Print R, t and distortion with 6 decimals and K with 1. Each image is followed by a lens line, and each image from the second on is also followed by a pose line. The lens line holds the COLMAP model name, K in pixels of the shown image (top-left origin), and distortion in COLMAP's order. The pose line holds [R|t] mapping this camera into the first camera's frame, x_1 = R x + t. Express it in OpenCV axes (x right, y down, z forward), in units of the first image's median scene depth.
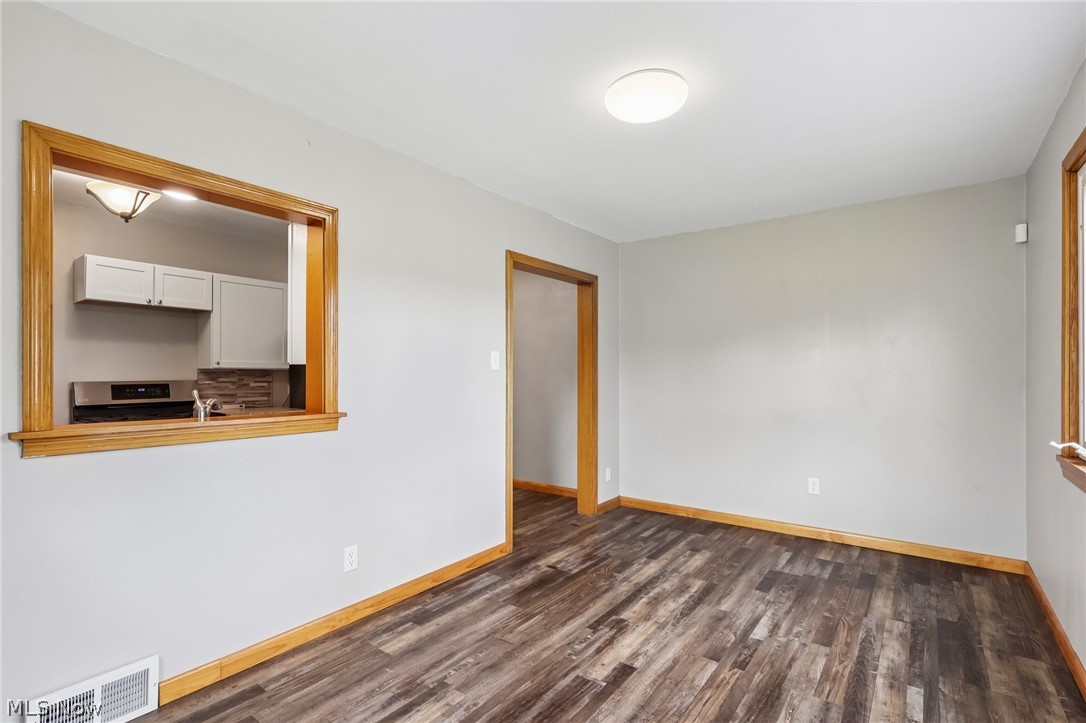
lens RADIAL K [[507.9, 0, 540.6], [0, 507.9, 369.2], [0, 0, 1]] dist [0.001174, 0.001154]
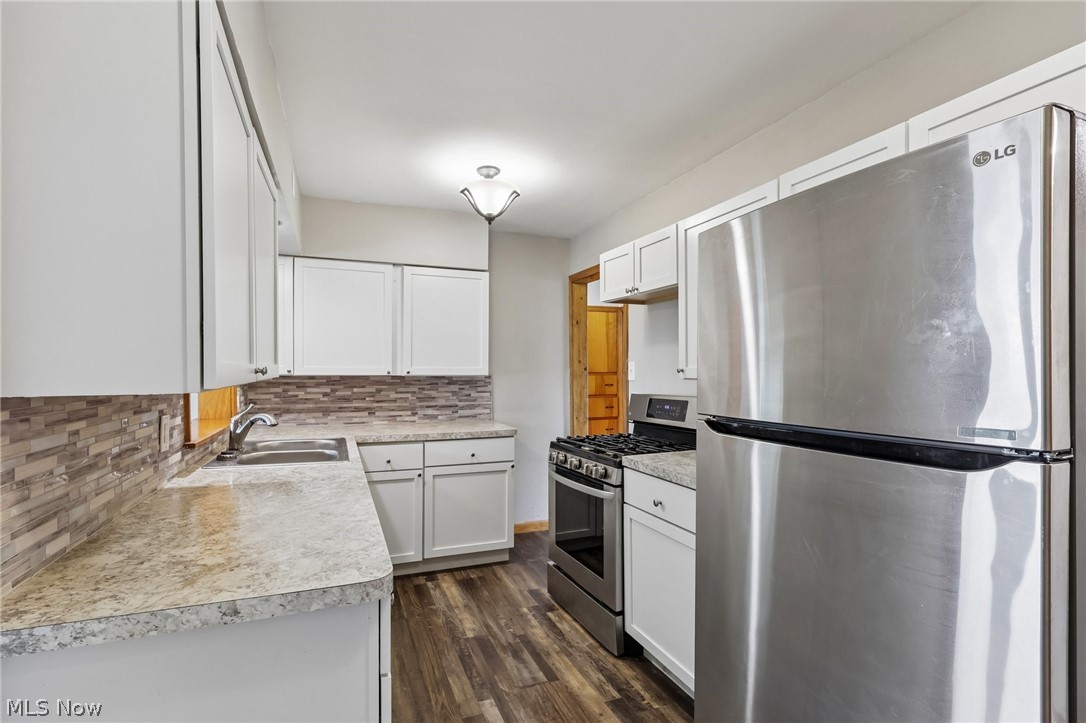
lens RADIAL K [[513.5, 0, 541.4], [0, 513.5, 371.5], [0, 0, 1]] dist [-0.000724, 0.000060]
pose [[-0.514041, 0.000939, -0.857765, -0.055065], [0.006602, 0.999974, -0.002862, -0.016067], [0.857740, -0.007134, -0.514034, 1.800256]]
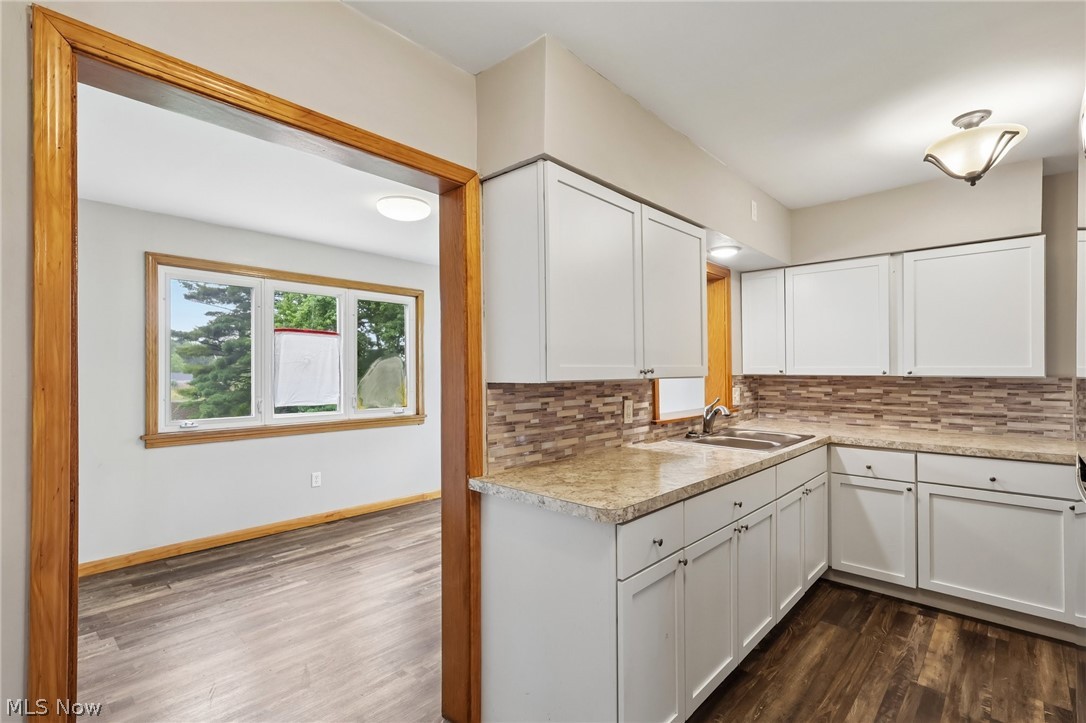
lens RADIAL K [[507.9, 0, 540.6], [0, 507.9, 369.2], [0, 0, 1]] dist [0.001174, 0.001154]
pose [[-0.995440, 0.001009, 0.095386, -0.289324], [-0.000056, 0.999938, -0.011160, -0.014558], [-0.095391, -0.011114, -0.995378, 2.059911]]
